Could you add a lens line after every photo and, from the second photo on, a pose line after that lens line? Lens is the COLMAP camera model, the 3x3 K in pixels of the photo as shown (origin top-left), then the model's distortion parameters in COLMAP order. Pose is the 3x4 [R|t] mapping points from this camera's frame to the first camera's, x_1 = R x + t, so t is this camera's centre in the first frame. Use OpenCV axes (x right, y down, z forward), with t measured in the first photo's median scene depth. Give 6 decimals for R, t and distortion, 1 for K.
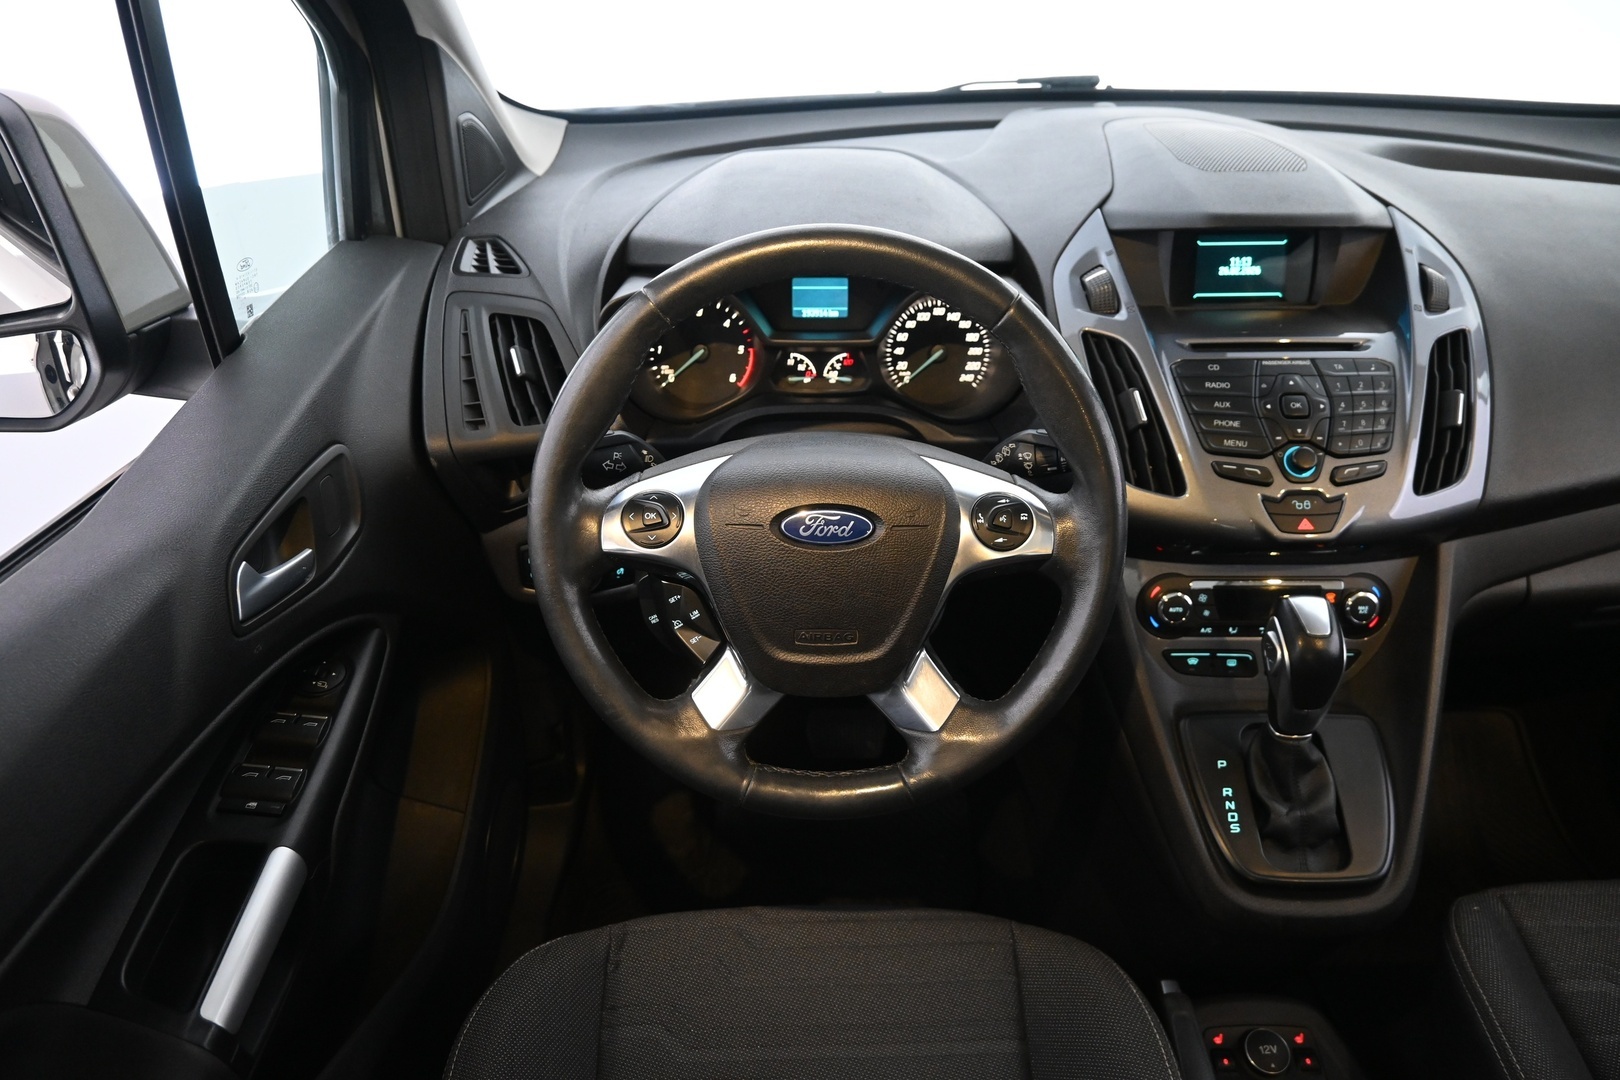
lens RADIAL K [[1095.9, 0, 820.4], [0, 1095.9, 528.2], [0, 0, 1]] dist [-0.009037, 0.003330]
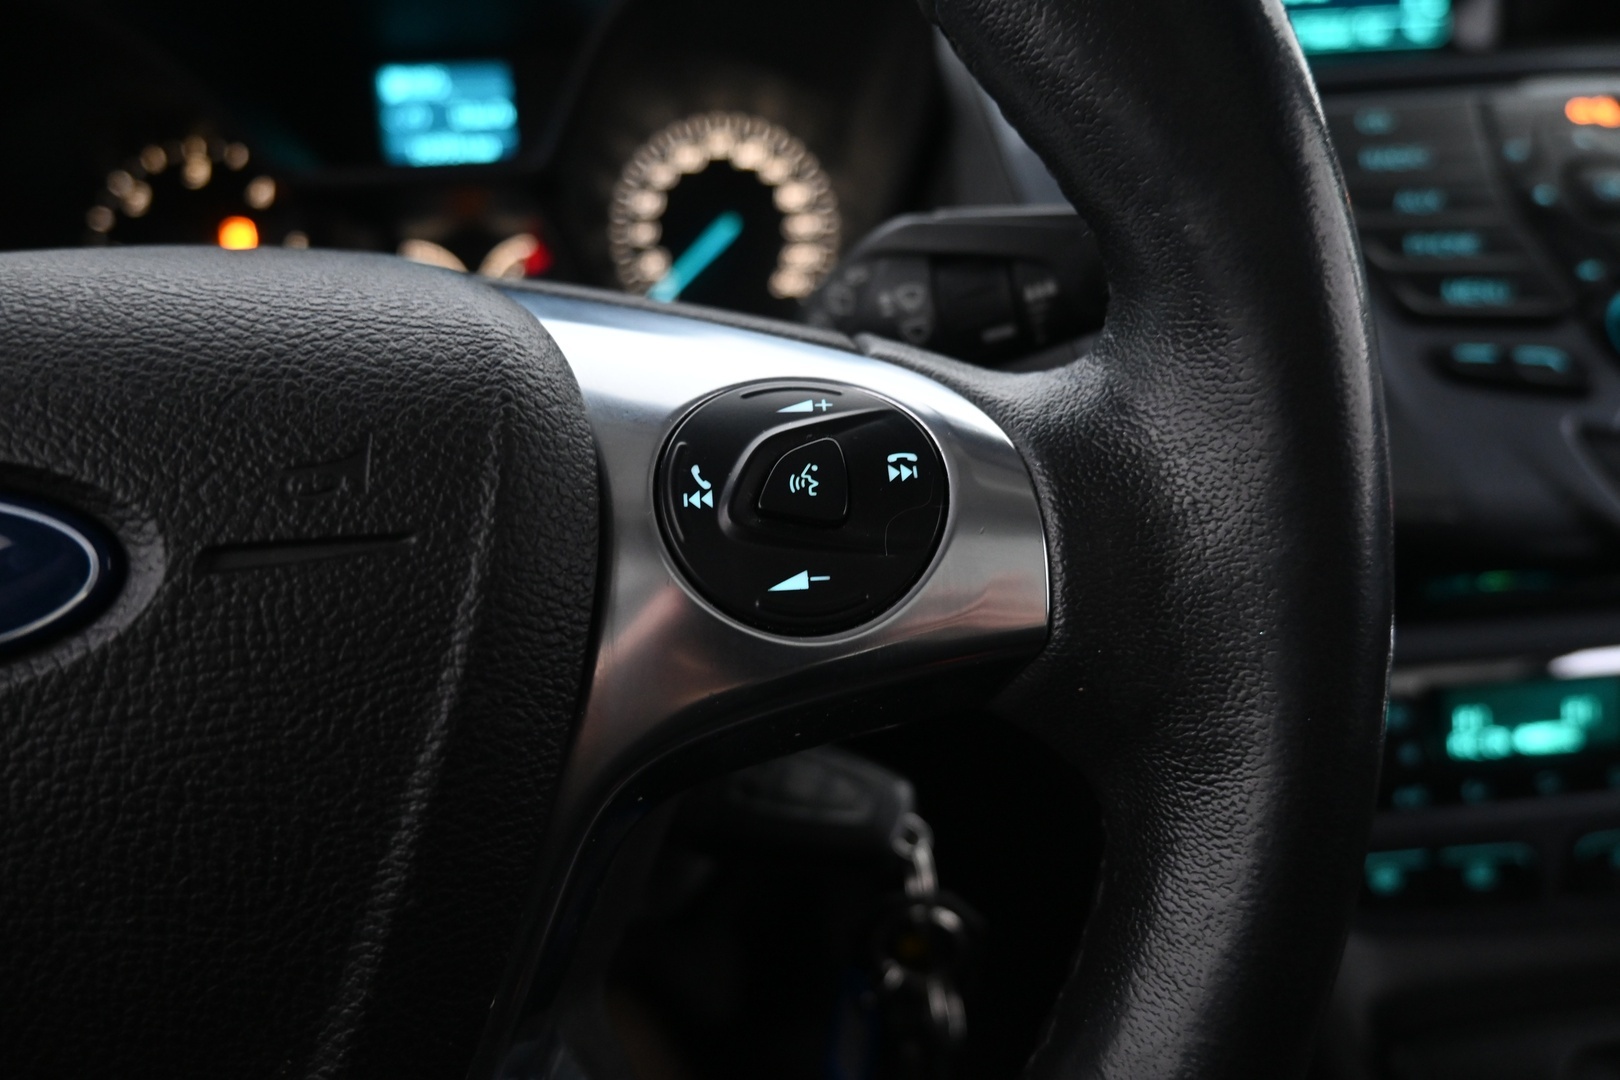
lens RADIAL K [[1095.9, 0, 809.5], [0, 1095.9, 540.7], [0, 0, 1]] dist [-0.009037, 0.003330]
pose [[0.995143, -0.076596, 0.061842, 0.125494], [0.081433, 0.993470, -0.079909, 0.015929], [-0.055317, 0.084557, 0.994882, 0.647208]]
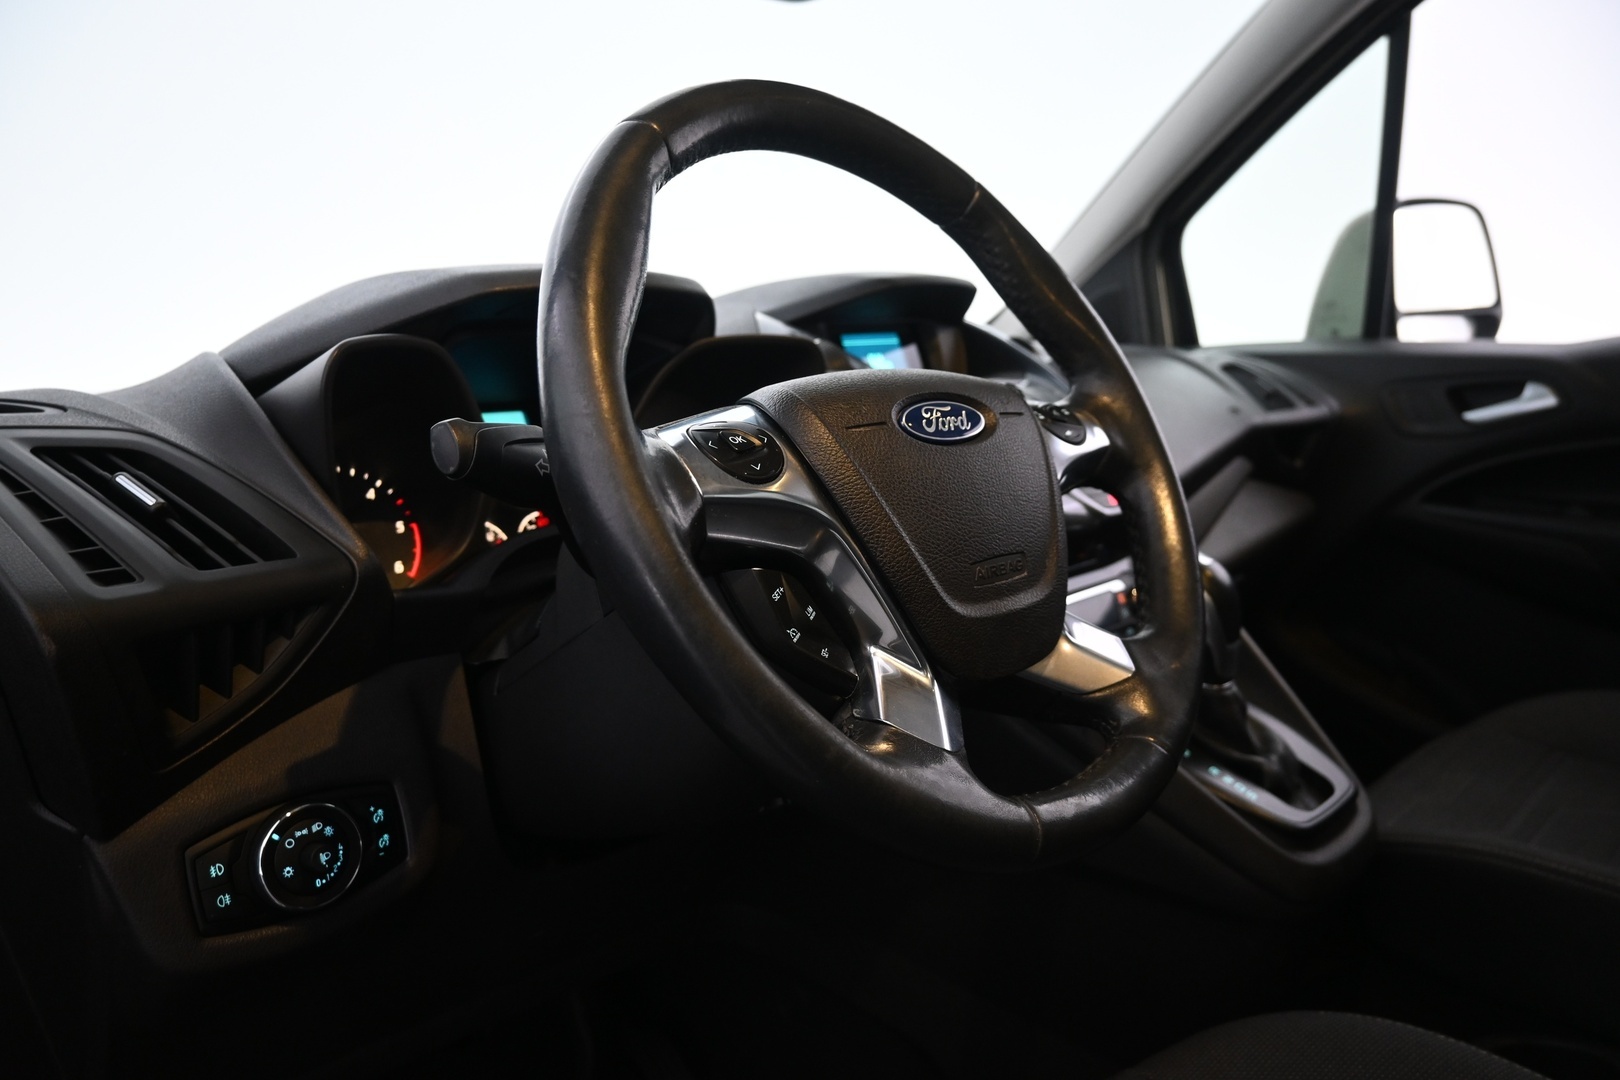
lens RADIAL K [[1095.9, 0, 807.7], [0, 1095.9, 537.2], [0, 0, 1]] dist [-0.009037, 0.003330]
pose [[0.707379, -0.135598, 0.693706, -0.447667], [0.436833, 0.855432, -0.278233, 0.177971], [-0.555690, 0.499850, 0.664348, 0.484076]]
